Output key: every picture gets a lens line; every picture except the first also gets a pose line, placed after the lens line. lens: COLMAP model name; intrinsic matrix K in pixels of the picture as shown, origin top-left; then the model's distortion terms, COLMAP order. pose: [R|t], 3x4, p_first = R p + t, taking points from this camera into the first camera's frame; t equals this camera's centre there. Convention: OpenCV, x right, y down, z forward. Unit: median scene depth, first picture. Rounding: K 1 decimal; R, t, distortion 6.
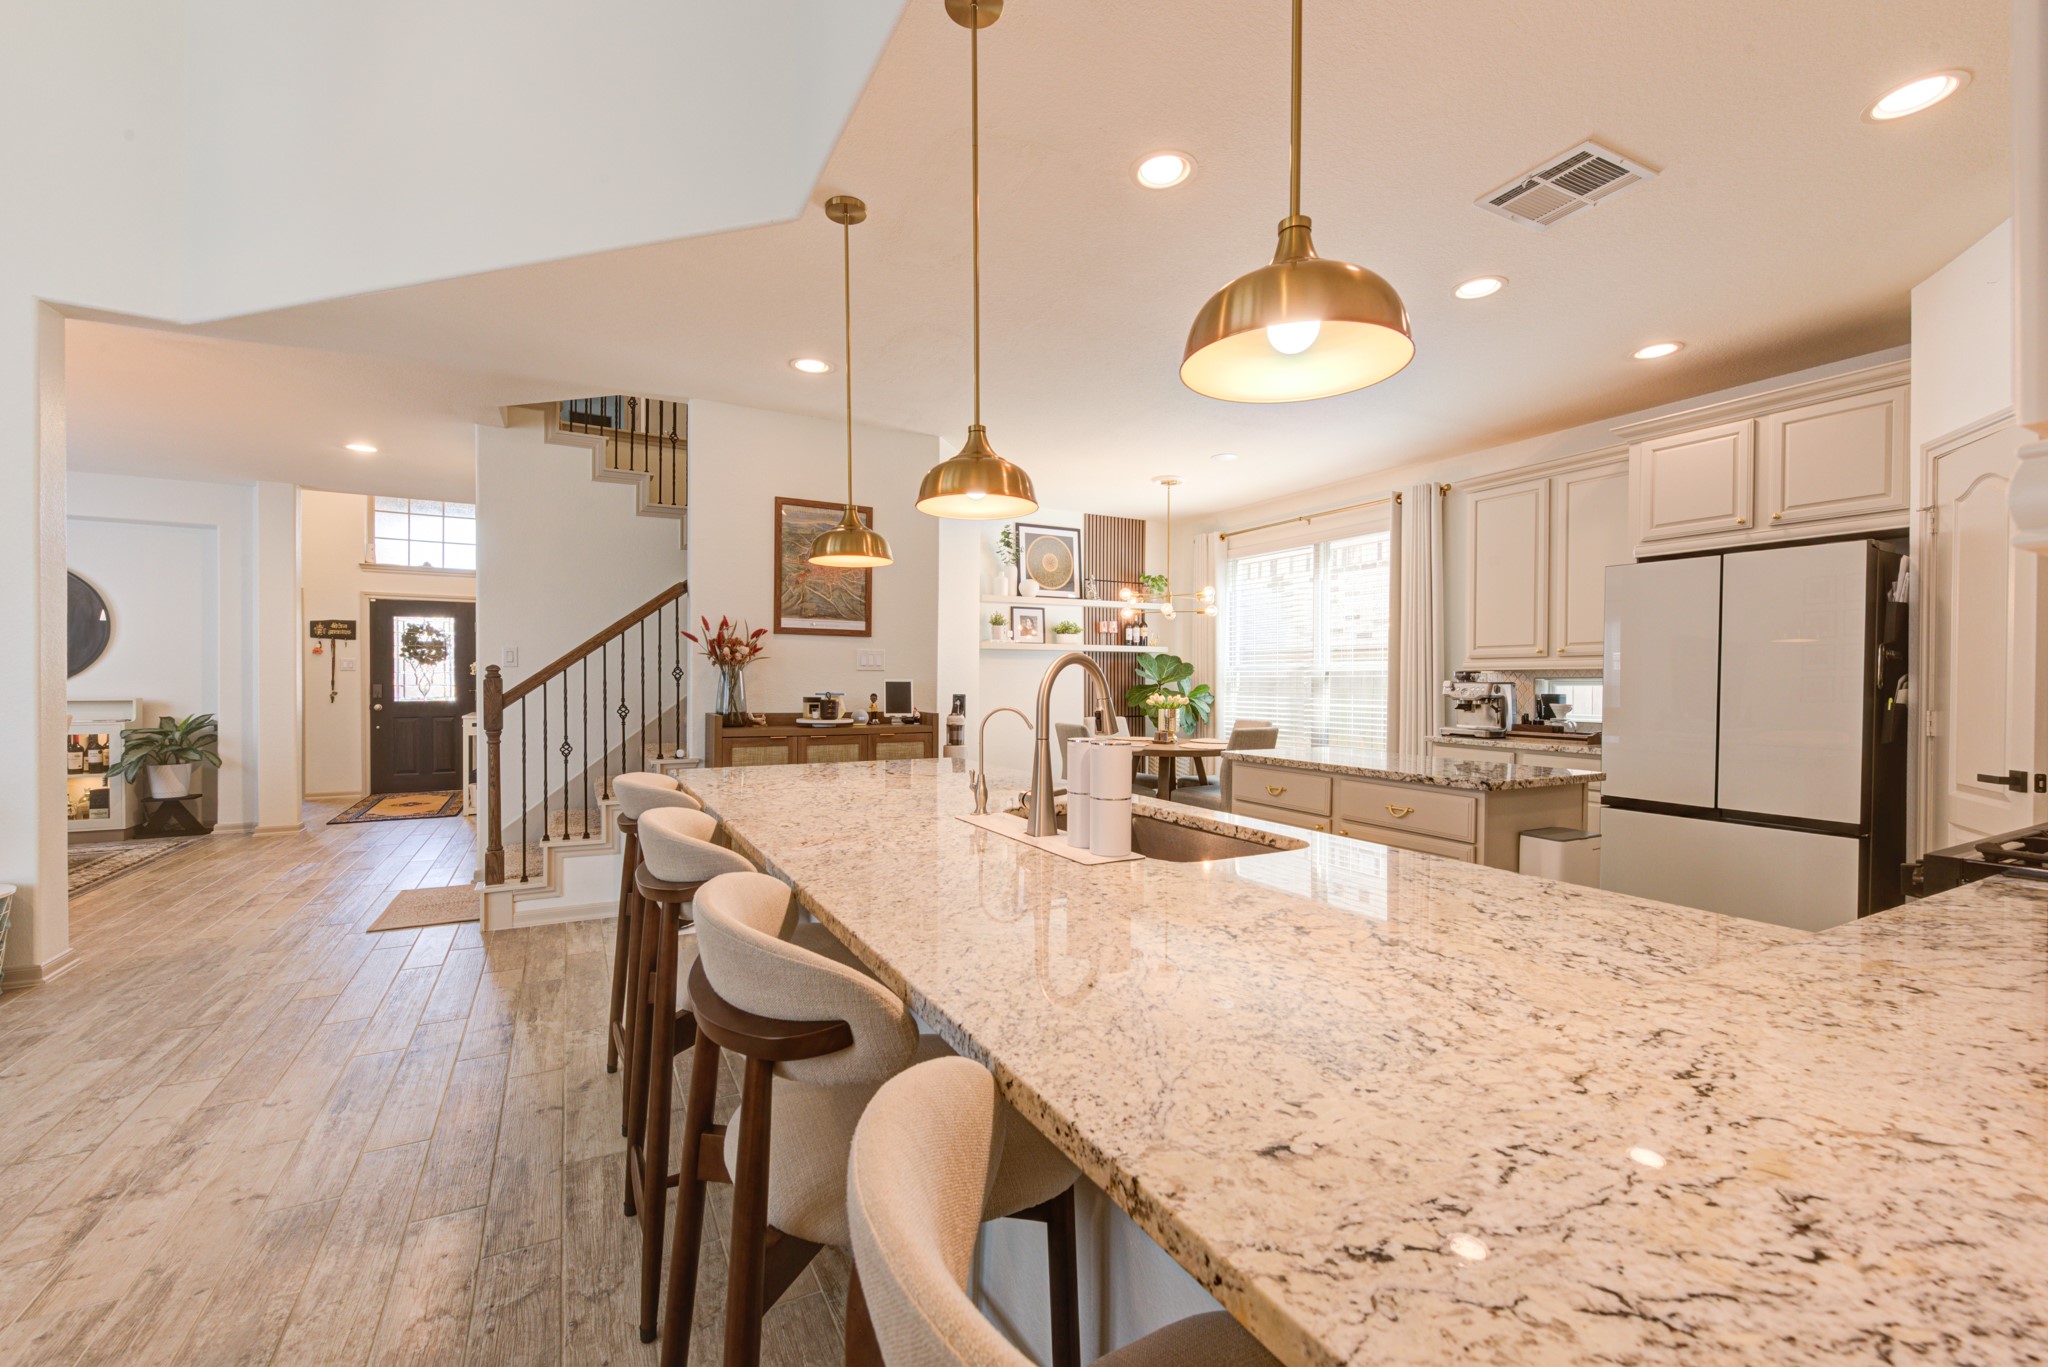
lens RADIAL K [[847.0, 0, 1020.4], [0, 847.0, 689.7], [0, 0, 1]] dist [0.004301, -0.001599]
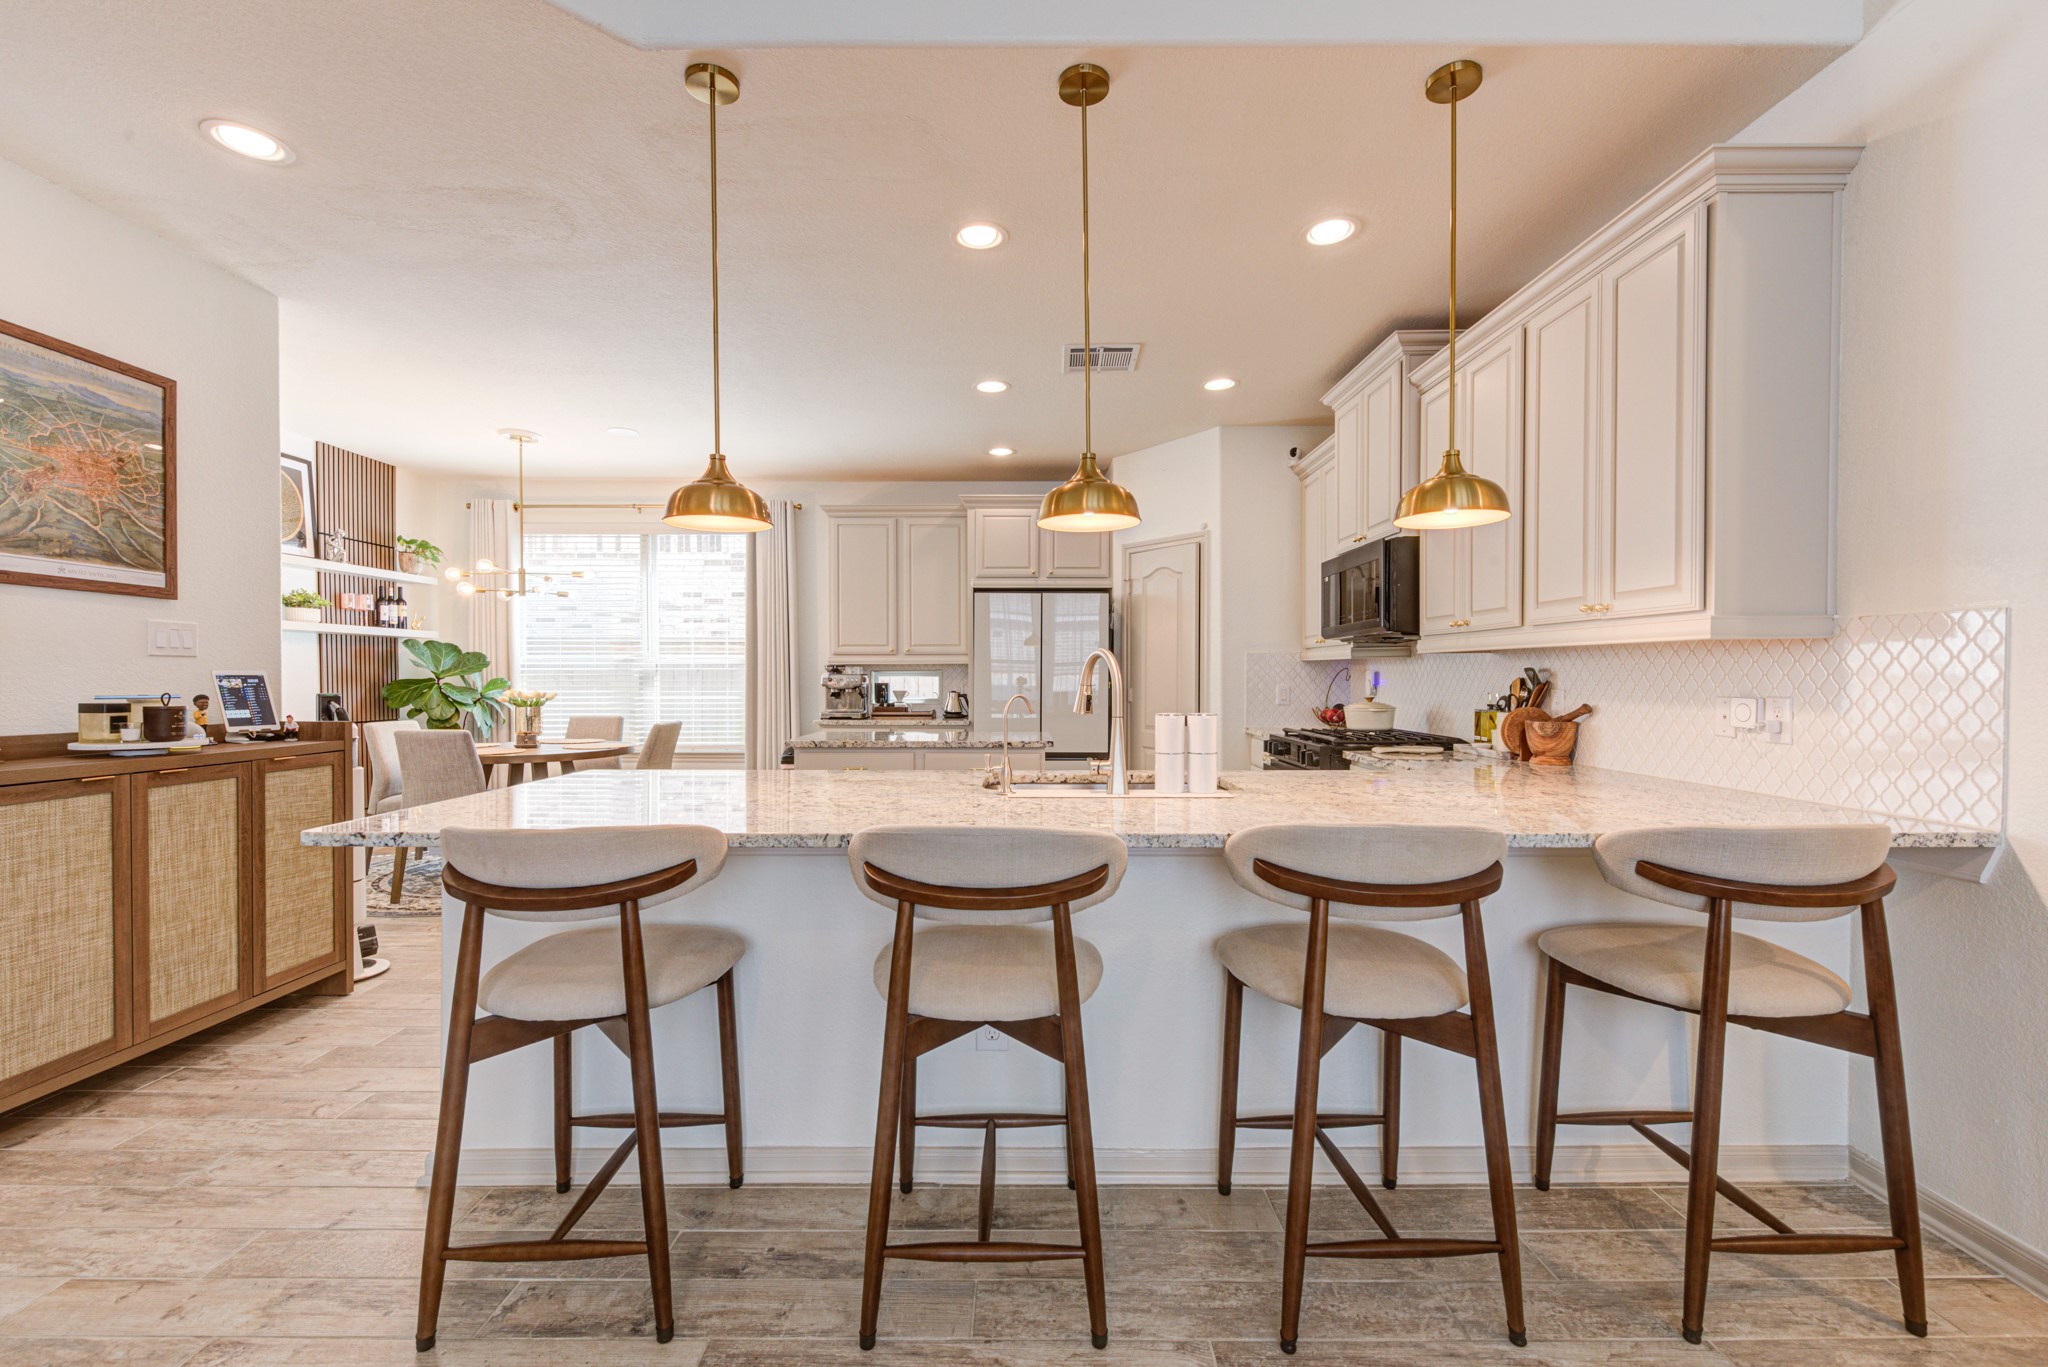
lens RADIAL K [[847.0, 0, 1032.9], [0, 847.0, 690.3], [0, 0, 1]] dist [0.004301, -0.001599]
pose [[0.472945, -0.018314, 0.880902, -0.398968], [0.011169, 0.999828, 0.014790, -0.000935], [-0.881021, 0.002844, 0.473068, 0.182635]]
